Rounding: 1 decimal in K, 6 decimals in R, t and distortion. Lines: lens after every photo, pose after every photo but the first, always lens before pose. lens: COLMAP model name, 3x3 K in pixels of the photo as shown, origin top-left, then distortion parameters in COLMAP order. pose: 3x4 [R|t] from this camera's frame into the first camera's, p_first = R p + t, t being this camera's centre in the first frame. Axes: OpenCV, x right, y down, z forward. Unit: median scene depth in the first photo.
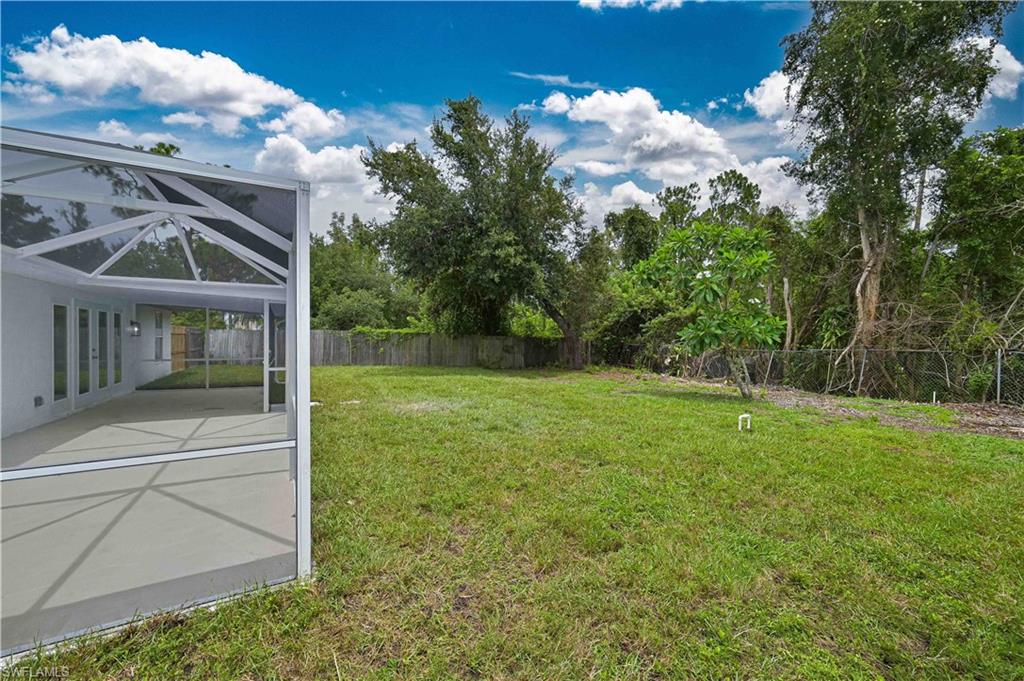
lens RADIAL K [[407.3, 0, 527.9], [0, 407.3, 342.5], [0, 0, 1]] dist [0.001365, 0.000176]
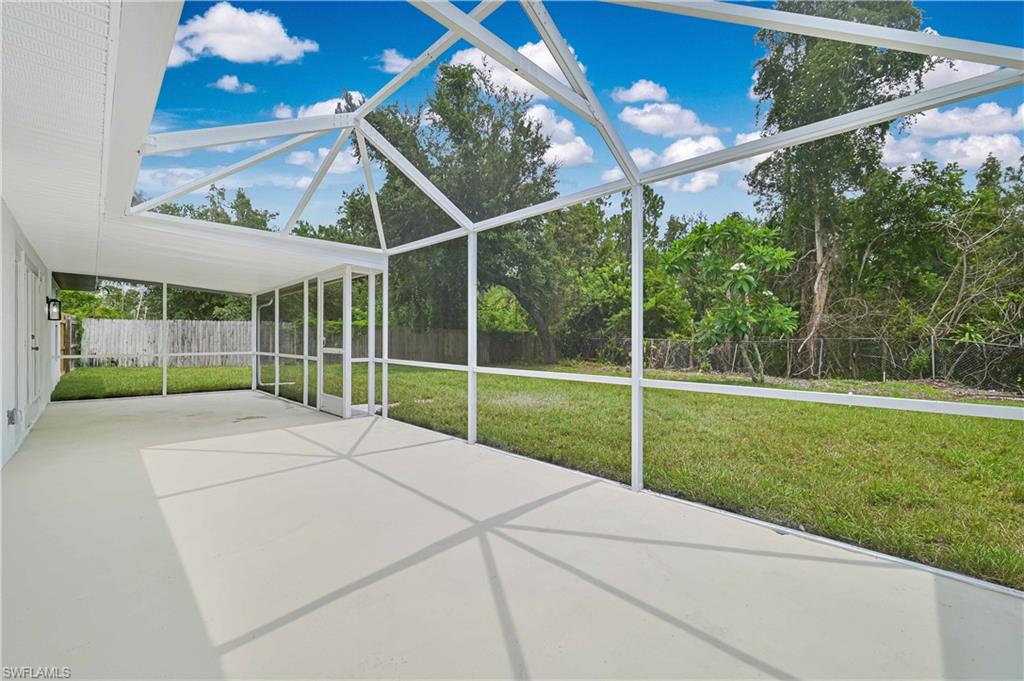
lens RADIAL K [[407.3, 0, 511.7], [0, 407.3, 338.5], [0, 0, 1]] dist [0.001365, 0.000176]
pose [[0.962390, -0.003934, 0.271644, -0.278147], [0.006822, 0.999930, -0.009689, 0.017588], [-0.271587, 0.011178, 0.962349, 0.095266]]
